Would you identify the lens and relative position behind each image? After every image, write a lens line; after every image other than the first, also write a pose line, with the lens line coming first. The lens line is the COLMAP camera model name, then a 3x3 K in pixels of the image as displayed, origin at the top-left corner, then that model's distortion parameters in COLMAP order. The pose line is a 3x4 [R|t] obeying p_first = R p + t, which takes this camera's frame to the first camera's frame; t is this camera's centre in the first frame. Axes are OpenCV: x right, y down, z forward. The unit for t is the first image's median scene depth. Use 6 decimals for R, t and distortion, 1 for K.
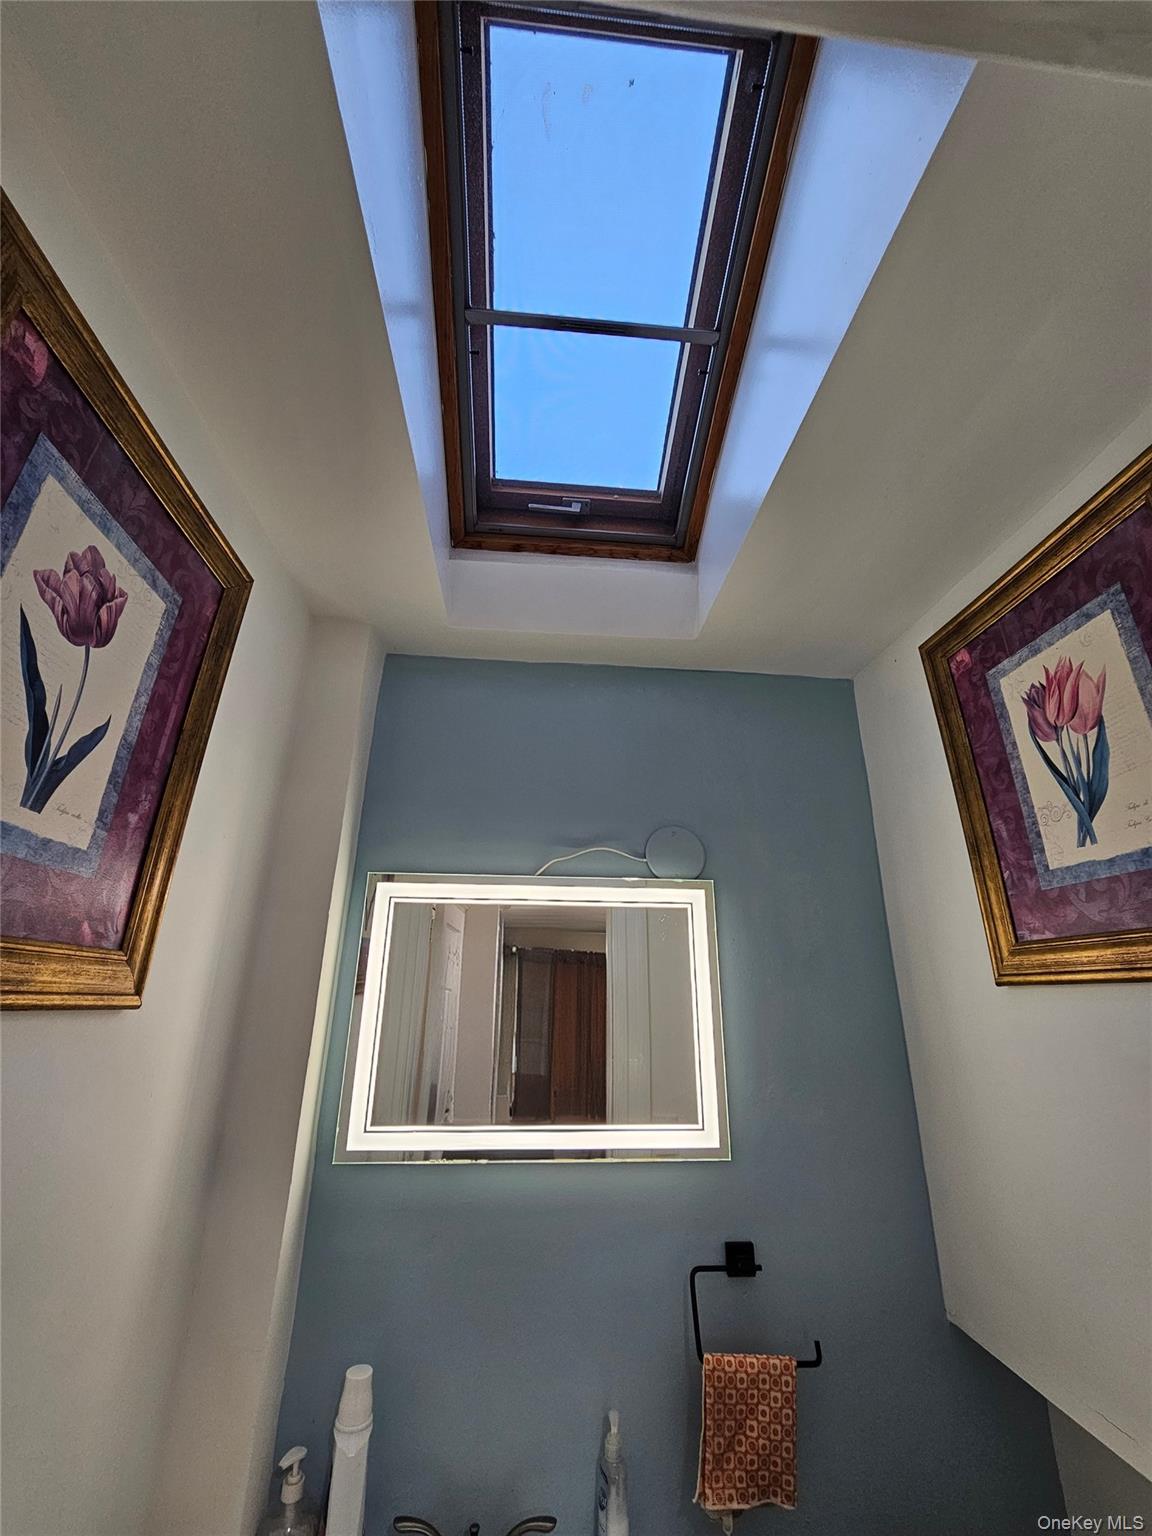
lens RADIAL K [[624.8, 0, 582.6], [0, 624.8, 757.2], [0, 0, 1]] dist [-0.004544, 0.001646]
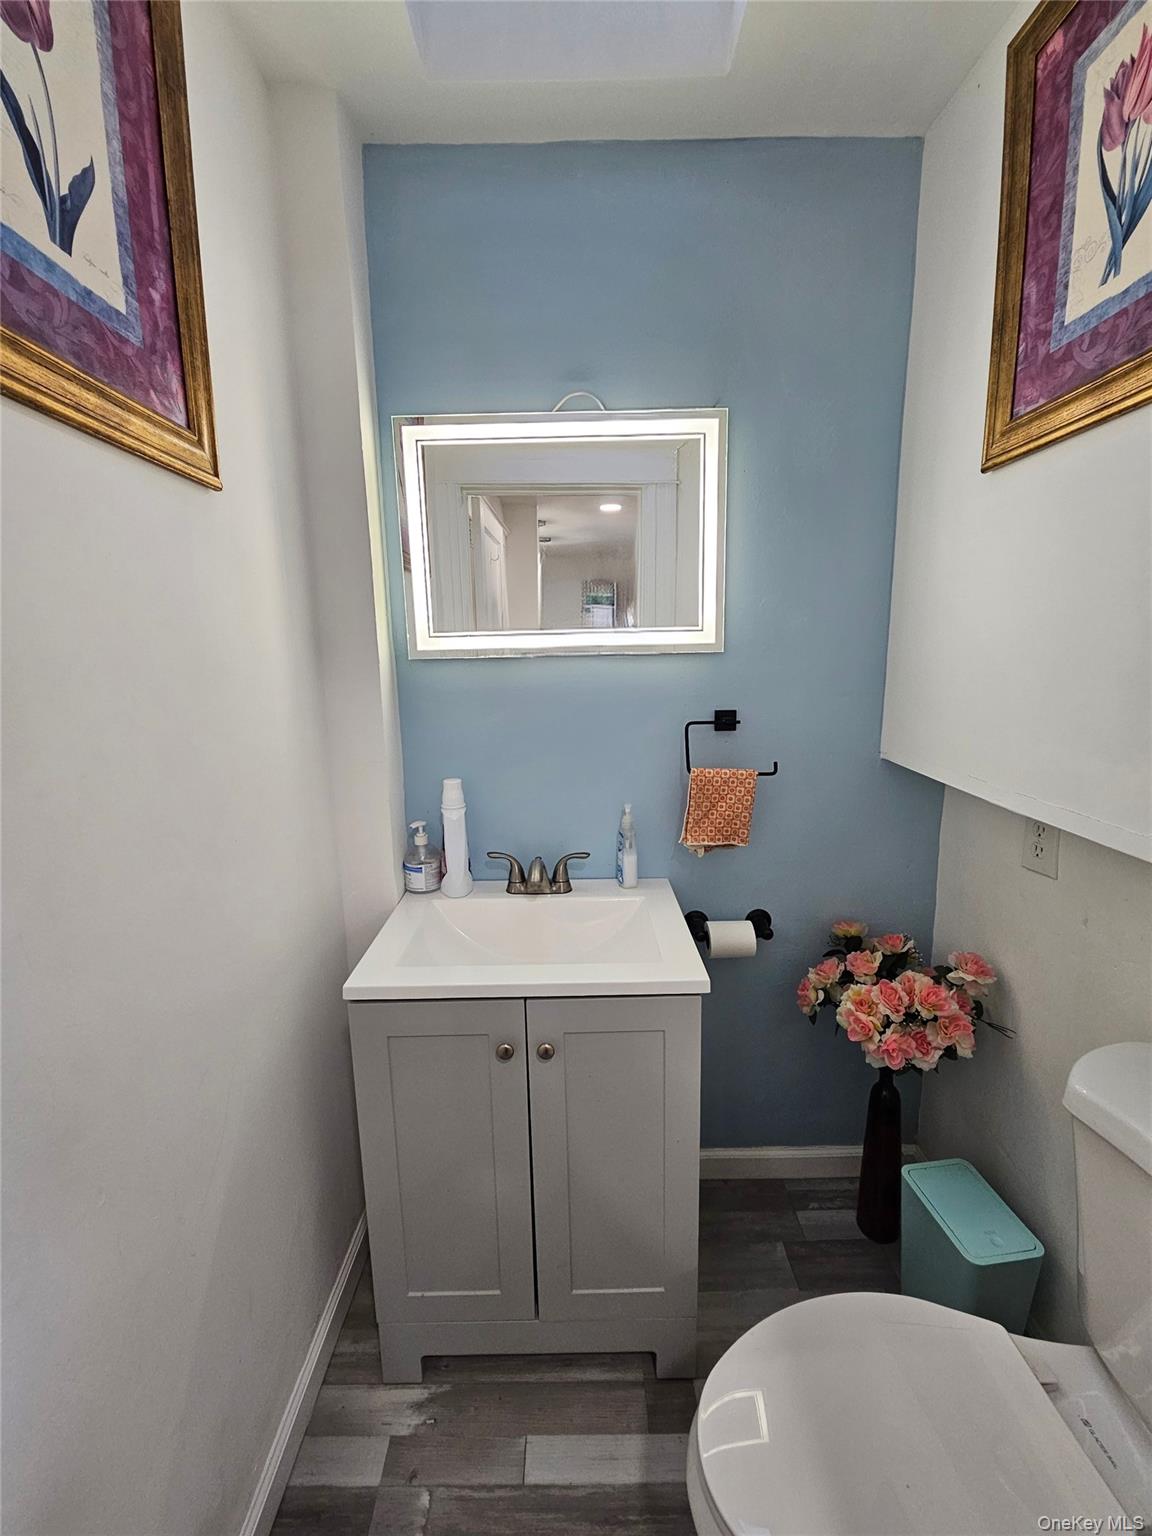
lens RADIAL K [[624.8, 0, 584.3], [0, 624.8, 767.8], [0, 0, 1]] dist [-0.004544, 0.001646]
pose [[0.997067, -0.015199, -0.075012, 0.059903], [0.051089, 0.861942, 0.504427, 0.236813], [0.056989, -0.506780, 0.860190, -0.223323]]
